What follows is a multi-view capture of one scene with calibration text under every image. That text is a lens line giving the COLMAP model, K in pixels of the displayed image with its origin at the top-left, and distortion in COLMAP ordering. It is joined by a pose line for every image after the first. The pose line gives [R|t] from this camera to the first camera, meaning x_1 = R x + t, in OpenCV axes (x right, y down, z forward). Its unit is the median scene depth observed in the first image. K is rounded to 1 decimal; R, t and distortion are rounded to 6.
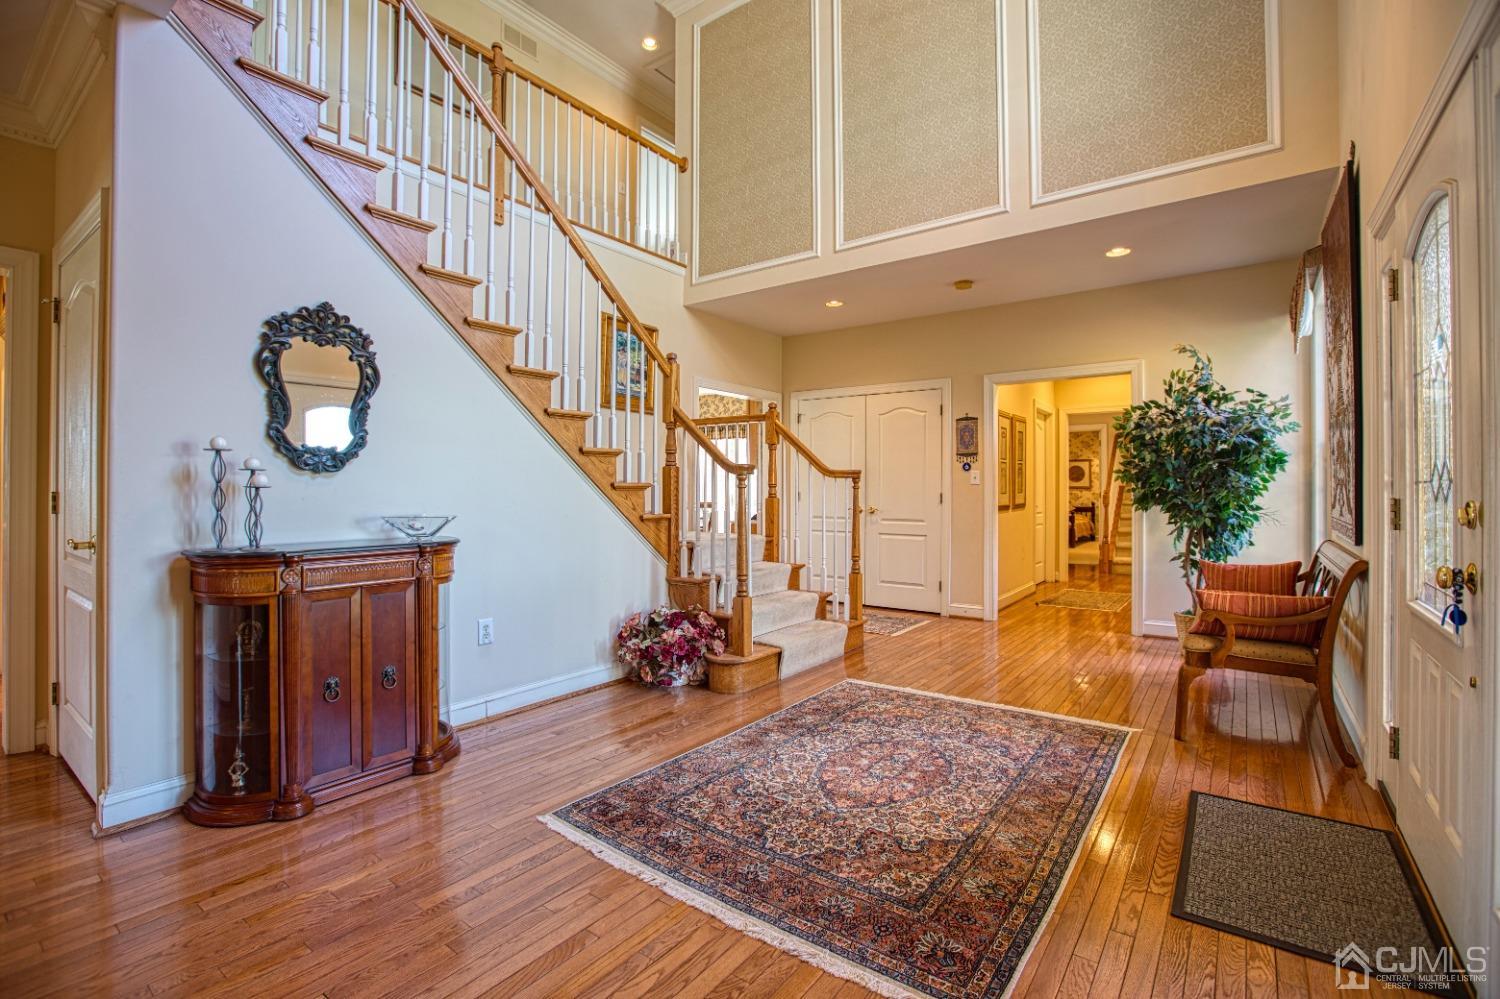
lens RADIAL K [[678.2, 0, 748.7], [0, 678.2, 488.4], [0, 0, 1]] dist [-0.054692, 0.018238]
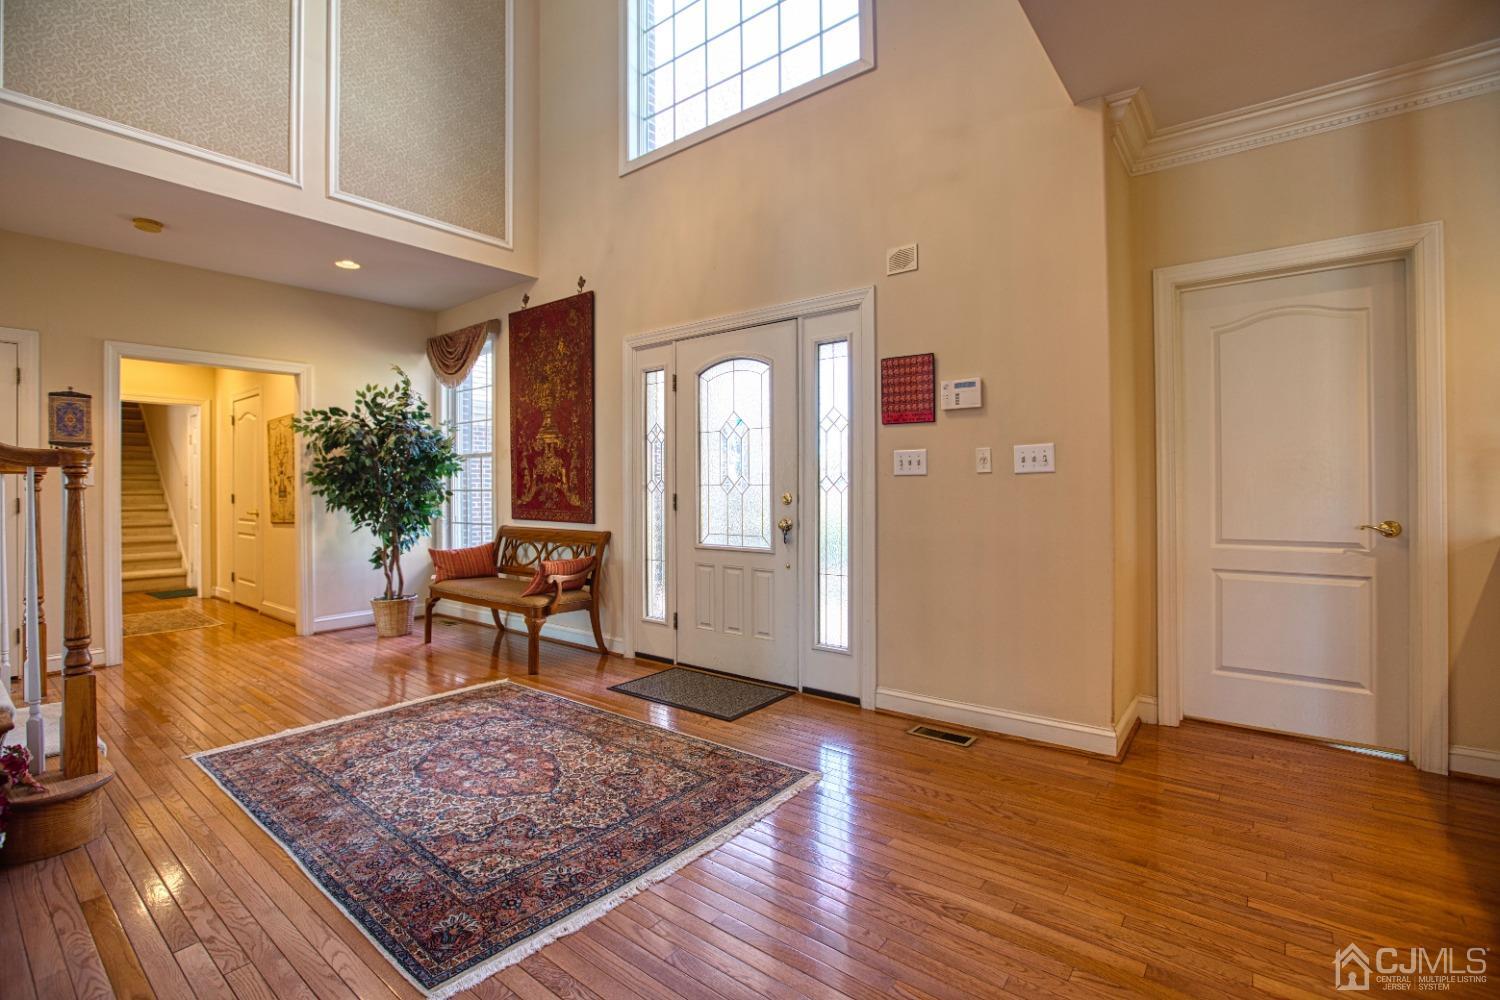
lens RADIAL K [[678.2, 0, 748.7], [0, 678.2, 488.9], [0, 0, 1]] dist [-0.054692, 0.018238]
pose [[0.024363, 0.002196, 0.999701, -0.747028], [0.002899, 0.999993, -0.002268, 0.003128], [-0.999699, 0.002953, 0.024356, 0.542988]]
